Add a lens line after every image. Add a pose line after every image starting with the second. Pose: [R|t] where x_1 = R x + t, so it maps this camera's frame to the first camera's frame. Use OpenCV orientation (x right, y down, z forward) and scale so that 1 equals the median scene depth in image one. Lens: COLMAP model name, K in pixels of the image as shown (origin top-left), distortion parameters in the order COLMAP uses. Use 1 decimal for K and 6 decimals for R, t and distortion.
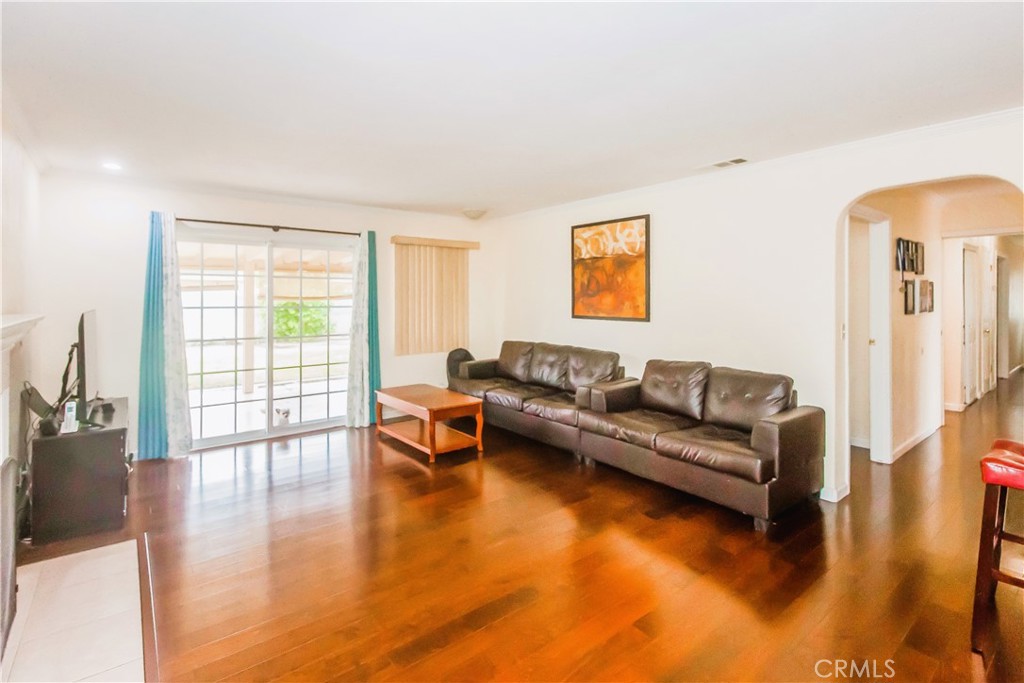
lens RADIAL K [[493.6, 0, 517.8], [0, 493.6, 296.3], [0, 0, 1]] dist [0.000813, 0.000016]
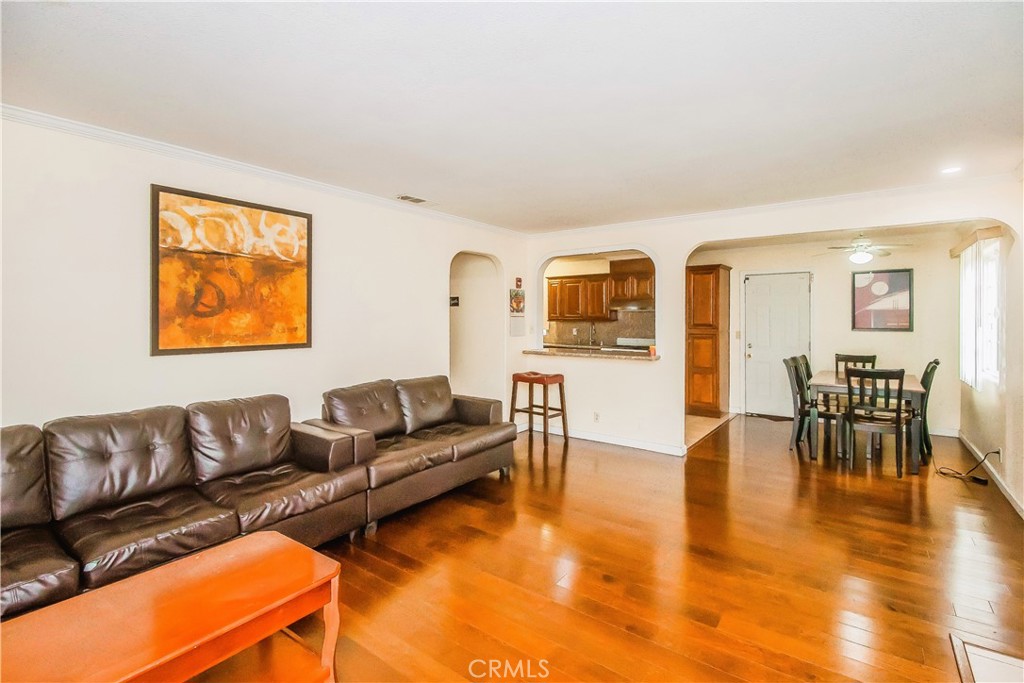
lens RADIAL K [[474.1, 0, 513.9], [0, 474.1, 322.6], [0, 0, 1]] dist [0.001308, 0.000022]
pose [[-0.260575, -0.002024, 0.965452, -0.539316], [0.005681, 0.999977, 0.003630, 0.009945], [-0.965437, 0.006431, -0.260557, 0.826886]]
